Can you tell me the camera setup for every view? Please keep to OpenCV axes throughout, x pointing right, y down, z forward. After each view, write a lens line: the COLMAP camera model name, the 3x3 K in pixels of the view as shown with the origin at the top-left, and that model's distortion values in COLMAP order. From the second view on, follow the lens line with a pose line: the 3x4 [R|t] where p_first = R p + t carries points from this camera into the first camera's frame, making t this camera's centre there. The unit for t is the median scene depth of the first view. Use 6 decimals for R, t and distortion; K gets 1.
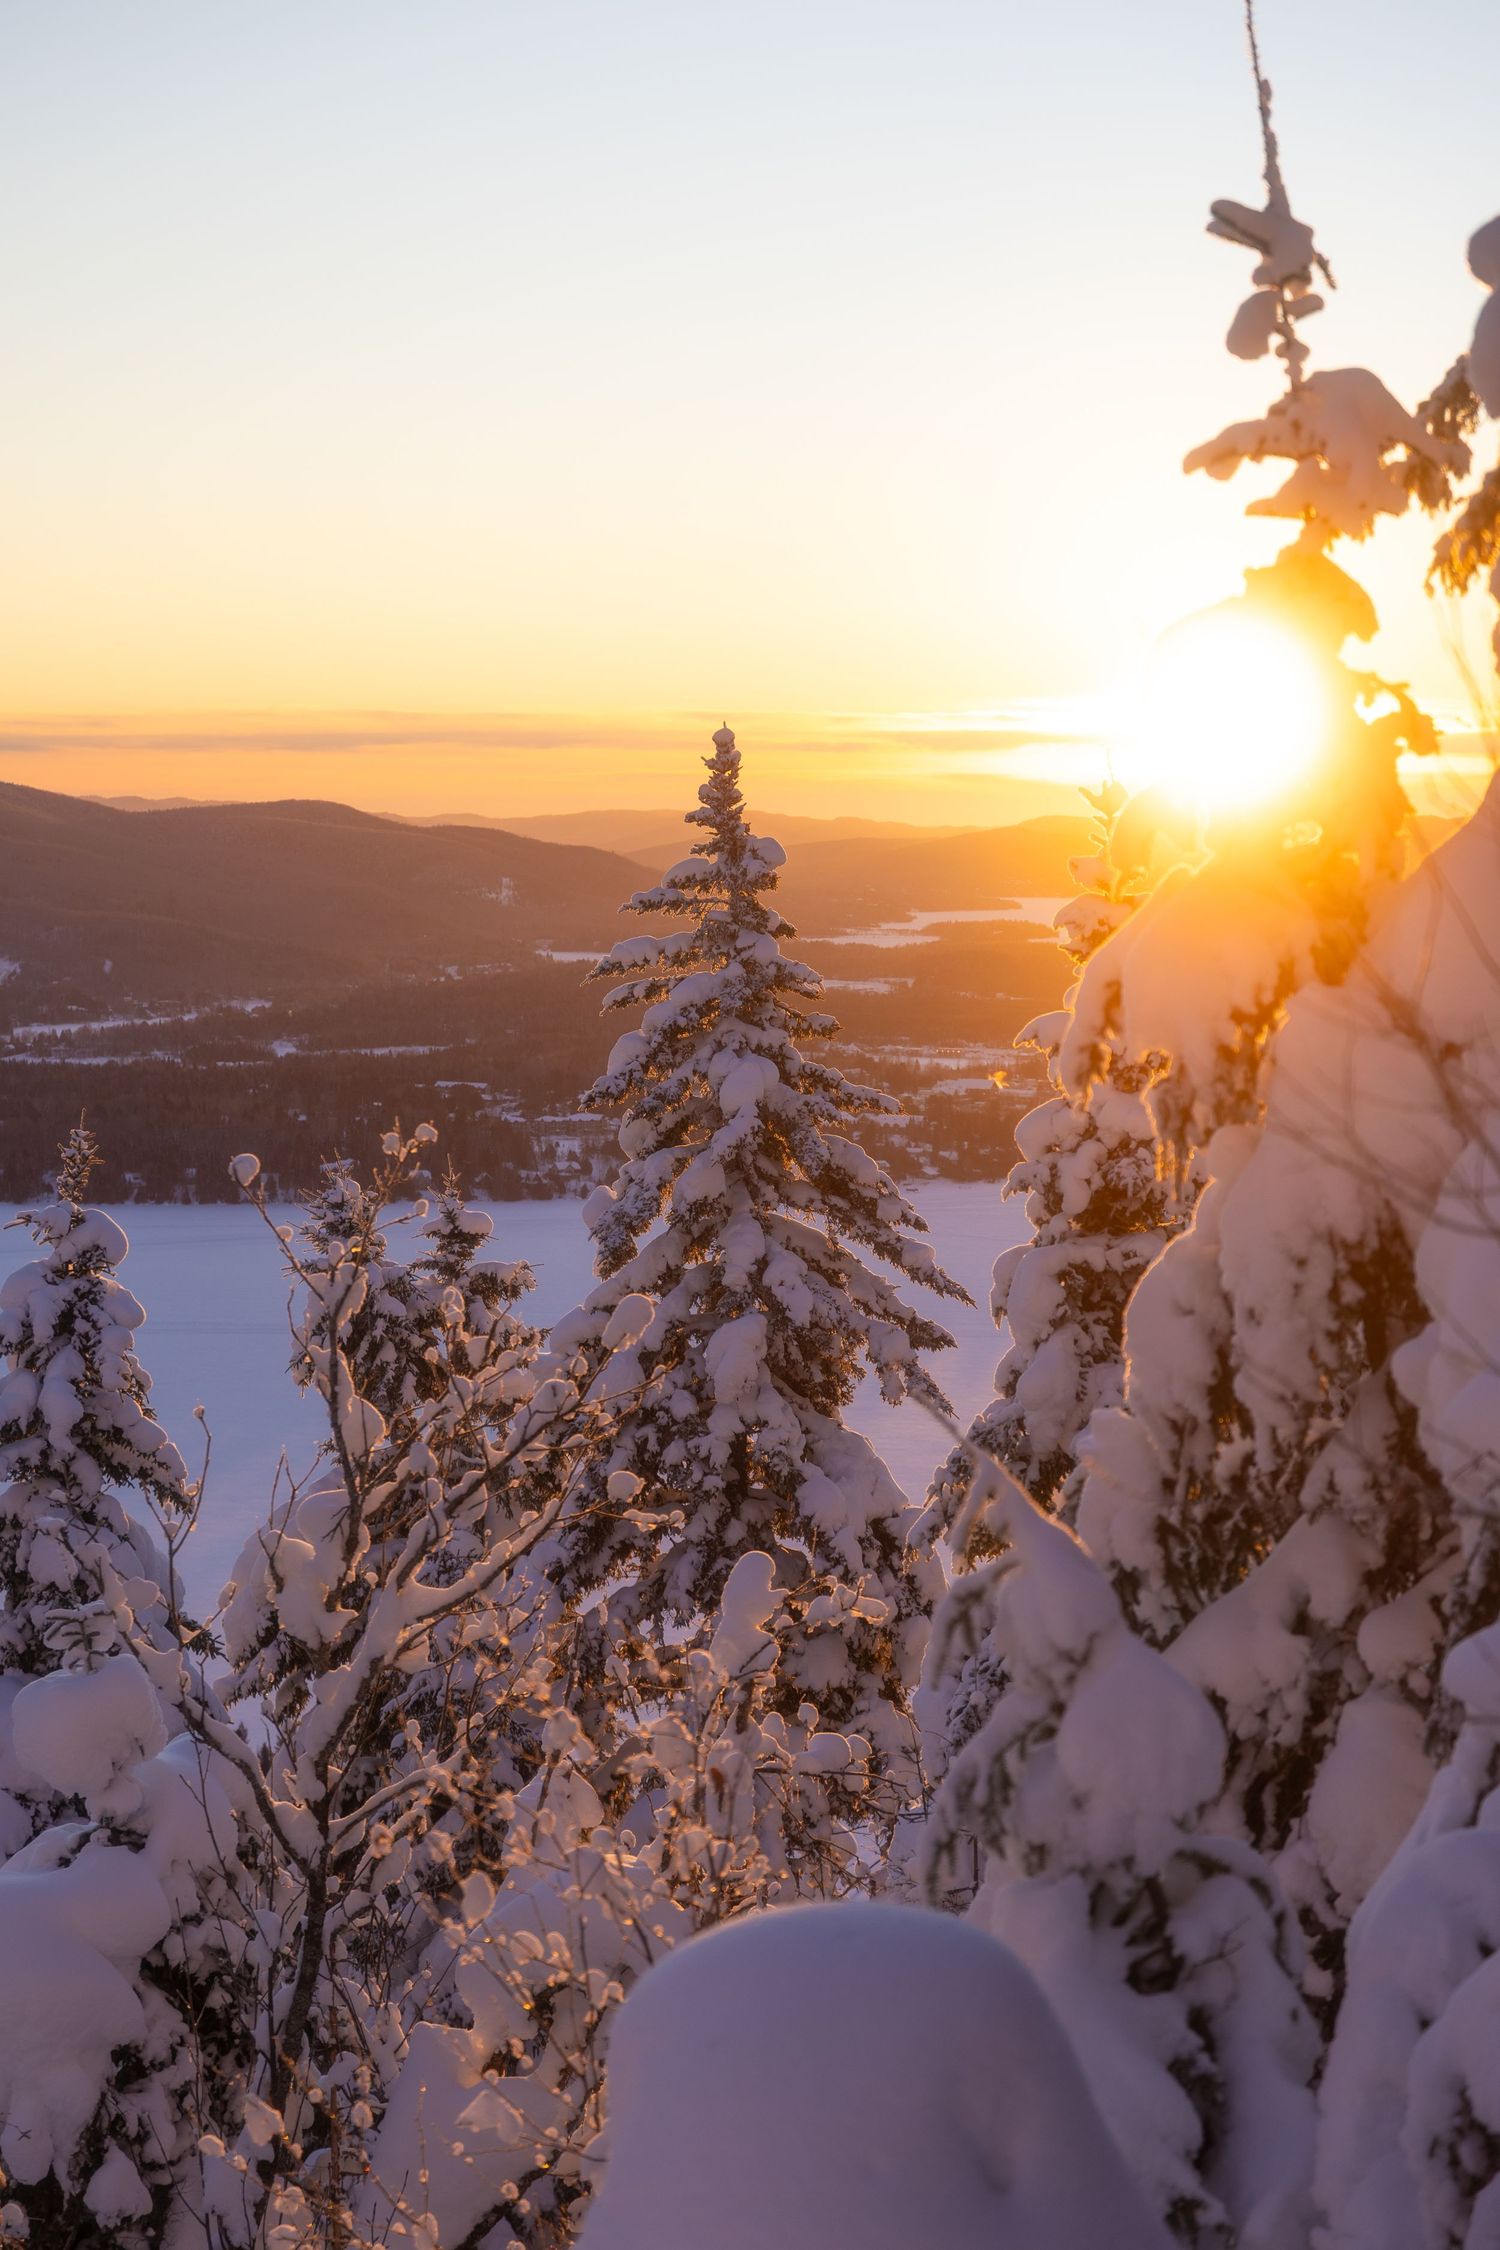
lens RADIAL K [[4229.4, 0, 757.7], [0, 4229.4, 1145.2], [0, 0, 1]] dist [0.022360, 0.000000]
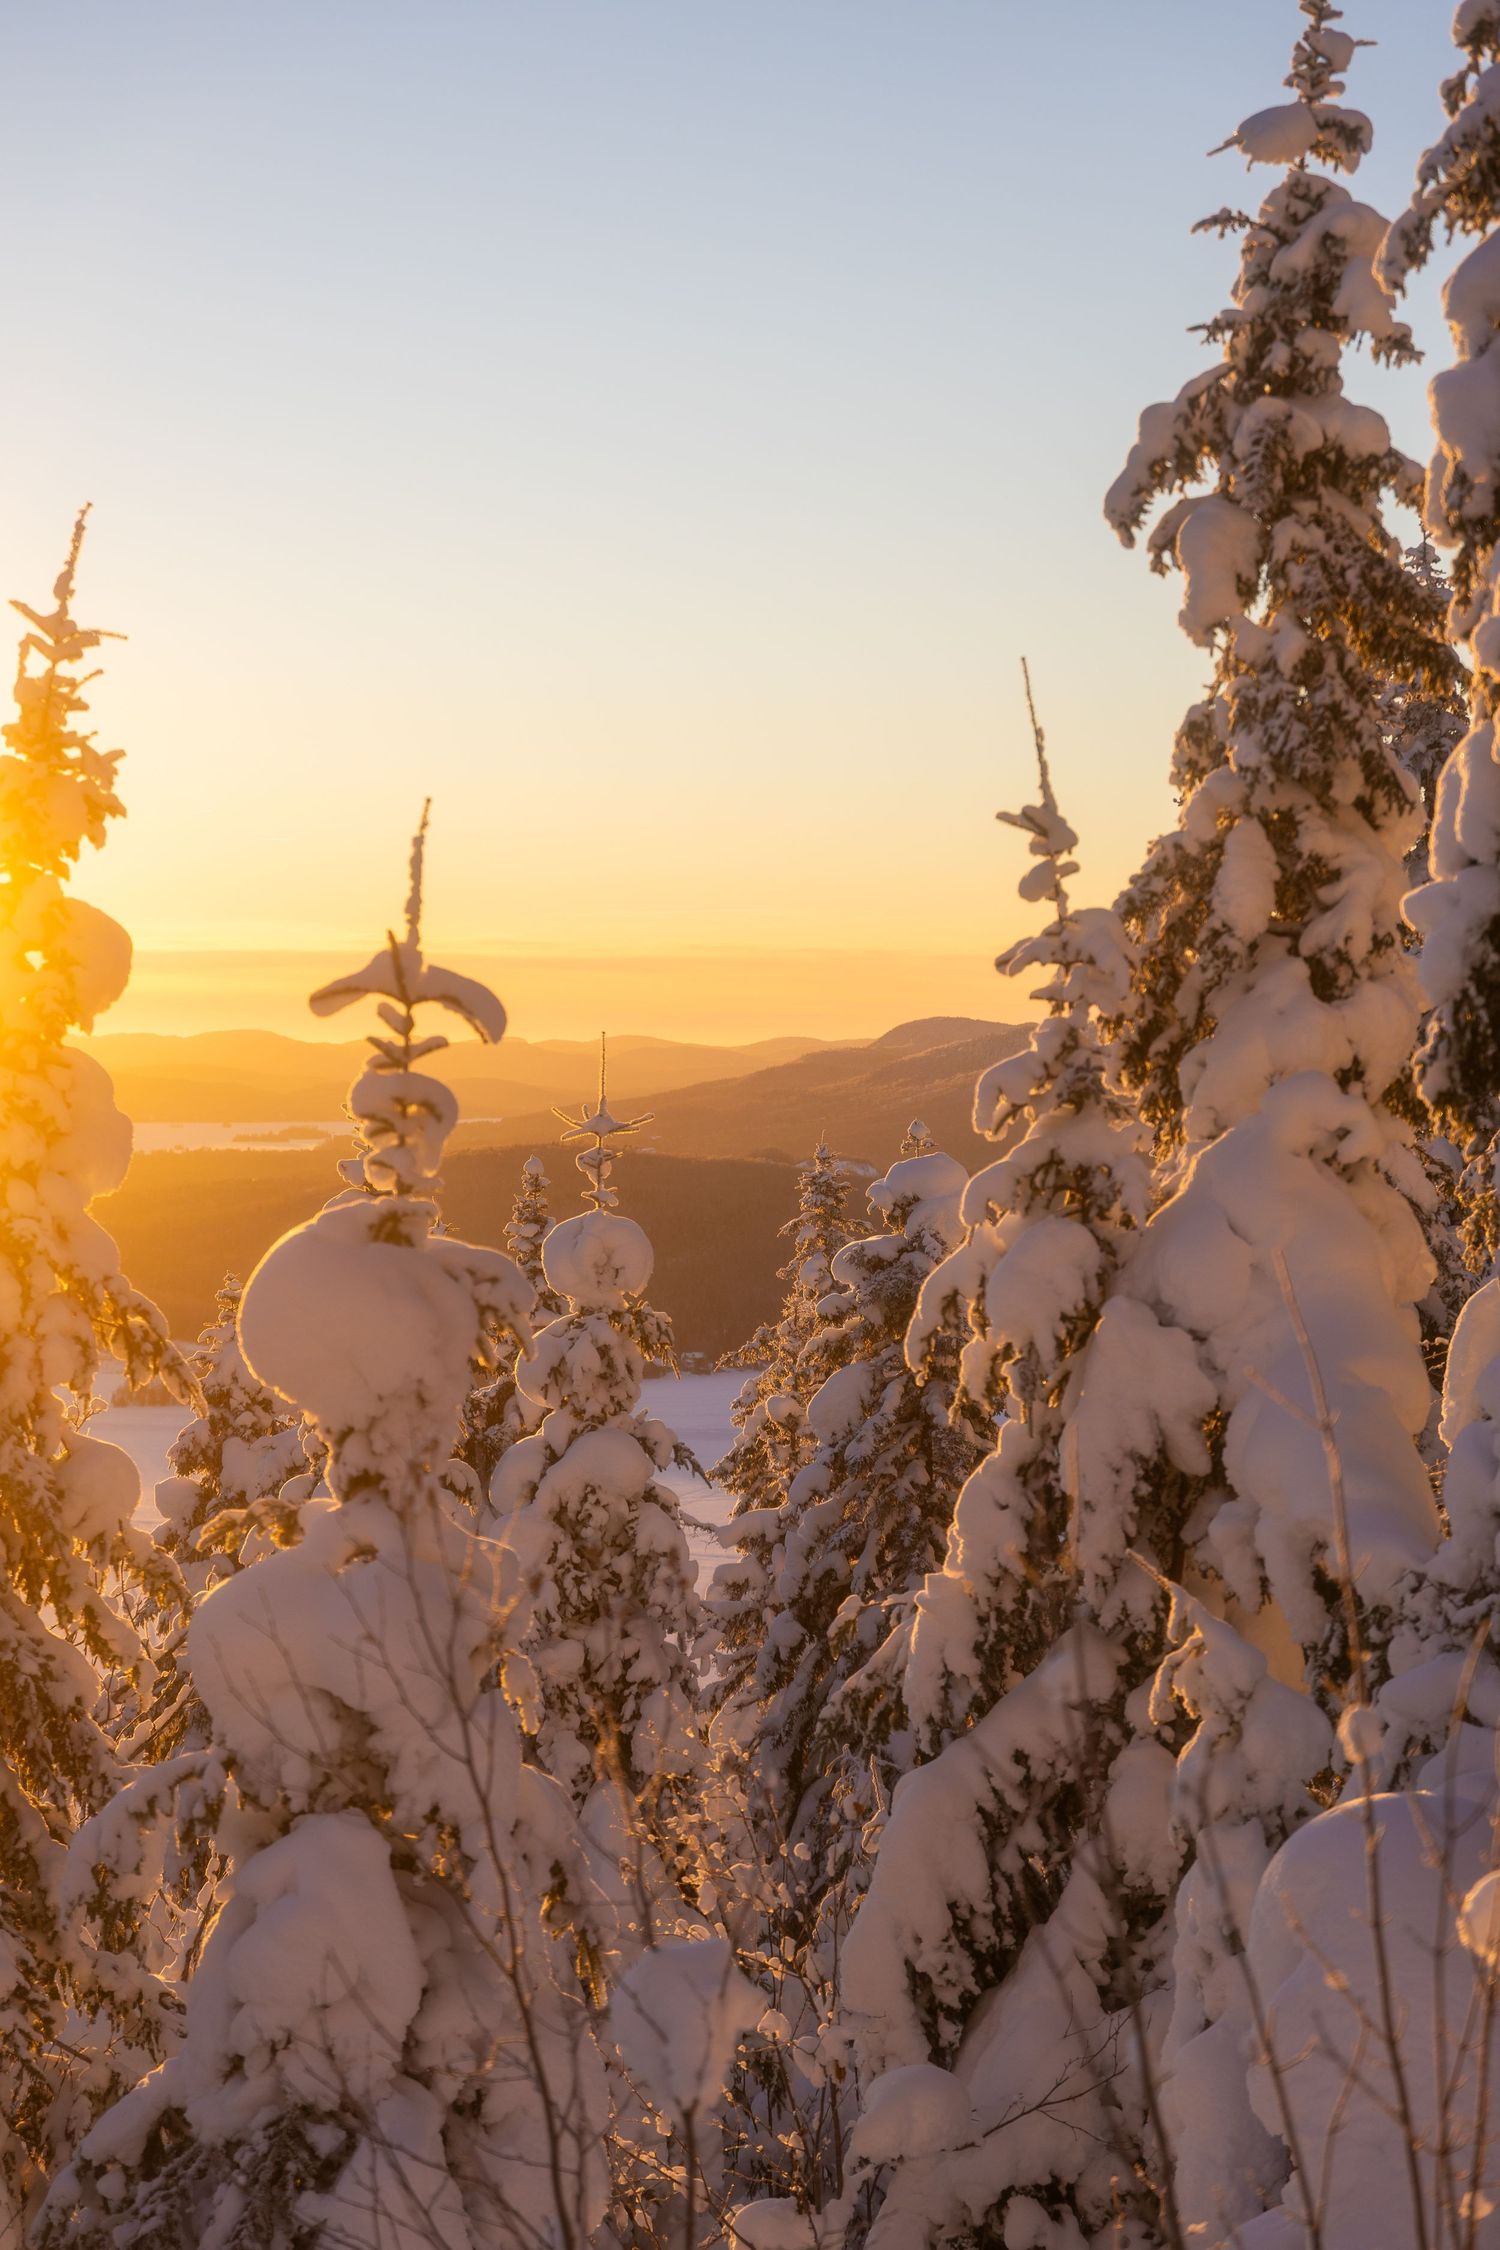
lens RADIAL K [[4229.4, 0, 659.6], [0, 4229.4, 1133.3], [0, 0, 1]] dist [0.022360, 0.000000]
pose [[0.943961, -0.013562, 0.329778, -0.332000], [0.031707, 0.998260, -0.049706, -0.015226], [-0.328530, 0.057377, 0.942749, -0.271802]]
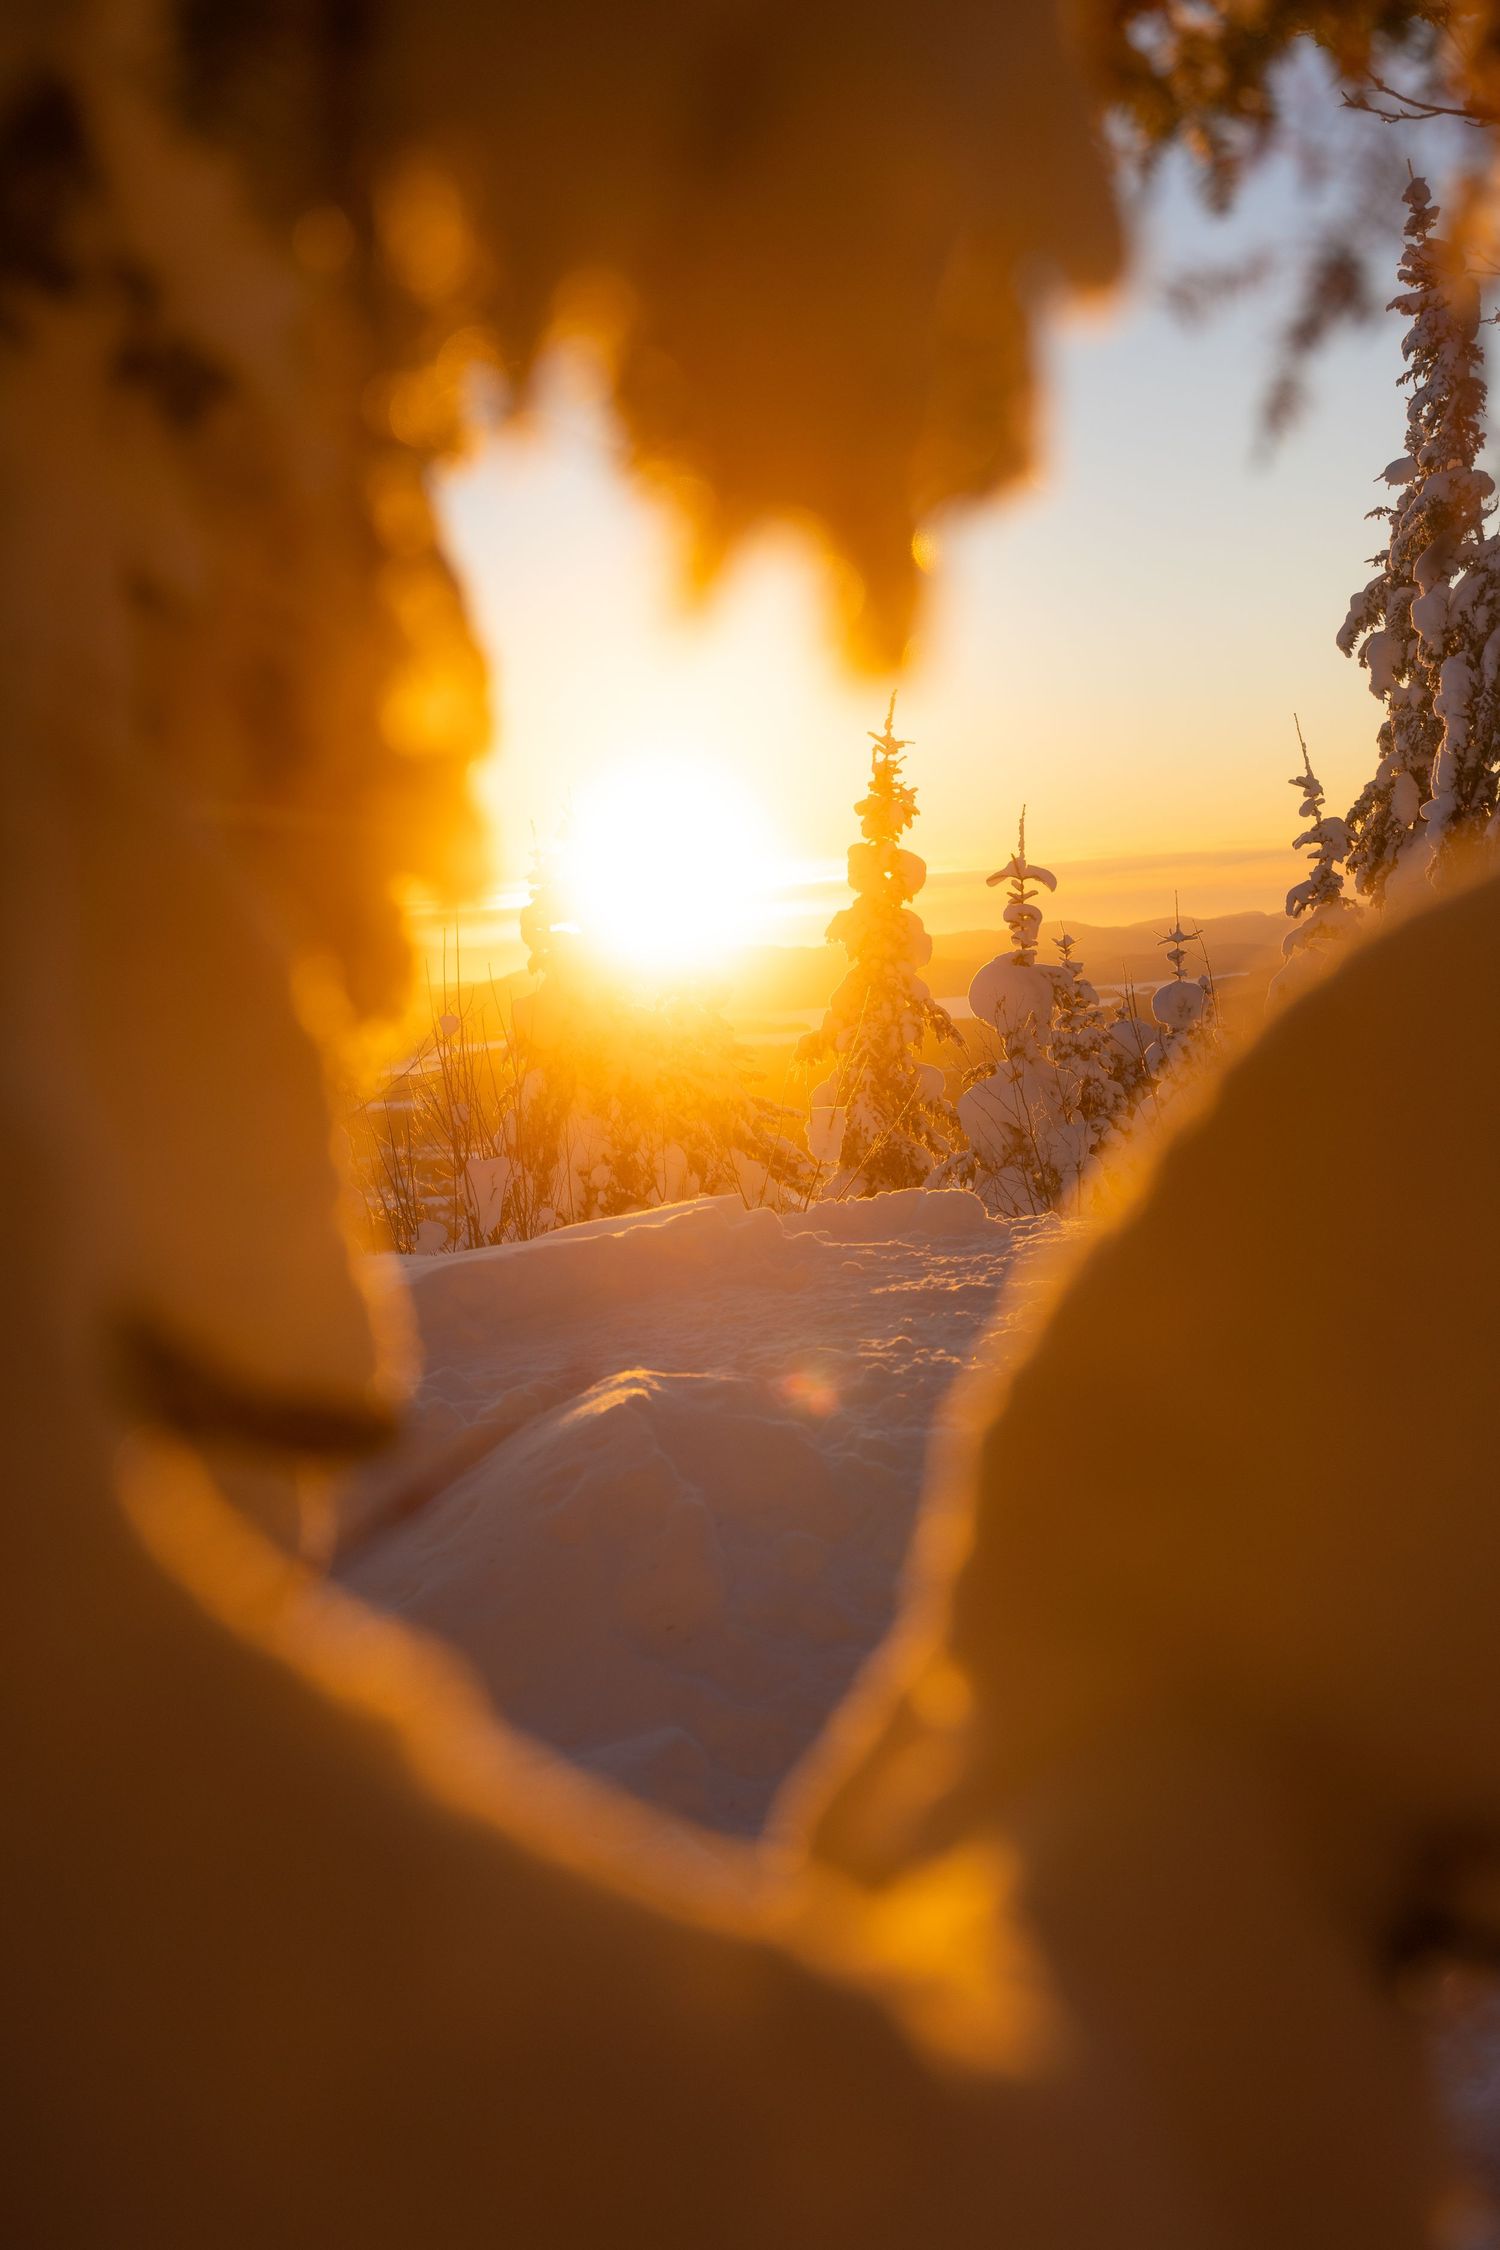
lens RADIAL K [[3117.8, 0, 731.4], [0, 3117.8, 1108.7], [0, 0, 1]] dist [0.006978, 0.000000]
pose [[0.987492, -0.088217, 0.130683, -0.470964], [0.092512, 0.995341, -0.027160, 0.060355], [-0.127678, 0.038910, 0.991052, -1.014333]]
